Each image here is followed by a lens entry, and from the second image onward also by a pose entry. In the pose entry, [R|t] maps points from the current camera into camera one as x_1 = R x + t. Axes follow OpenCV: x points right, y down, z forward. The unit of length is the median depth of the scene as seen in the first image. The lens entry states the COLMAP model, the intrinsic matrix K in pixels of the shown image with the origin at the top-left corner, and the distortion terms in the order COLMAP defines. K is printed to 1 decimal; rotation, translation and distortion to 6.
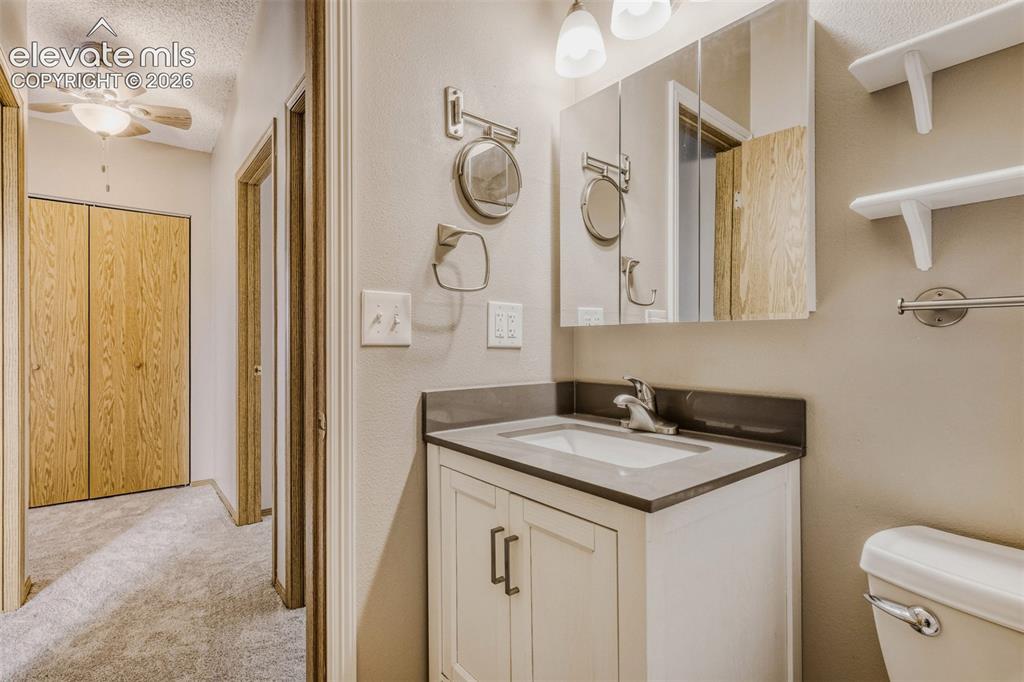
lens RADIAL K [[471.5, 0, 517.7], [0, 471.5, 341.1], [0, 0, 1]] dist [-0.002037, -0.000078]
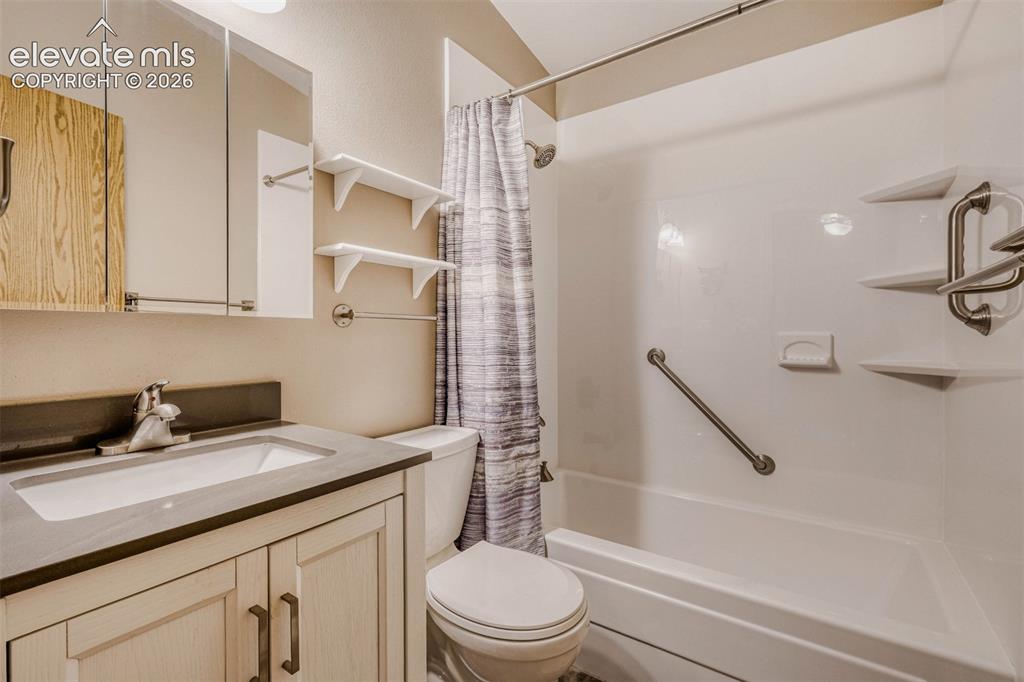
lens RADIAL K [[449.8, 0, 503.5], [0, 449.8, 340.0], [0, 0, 1]] dist [-0.006125, -0.000789]
pose [[-0.248291, -0.005418, 0.968670, -0.597257], [-0.017674, 0.999843, 0.001062, 0.002396], [-0.968524, -0.016856, -0.248348, 0.649157]]
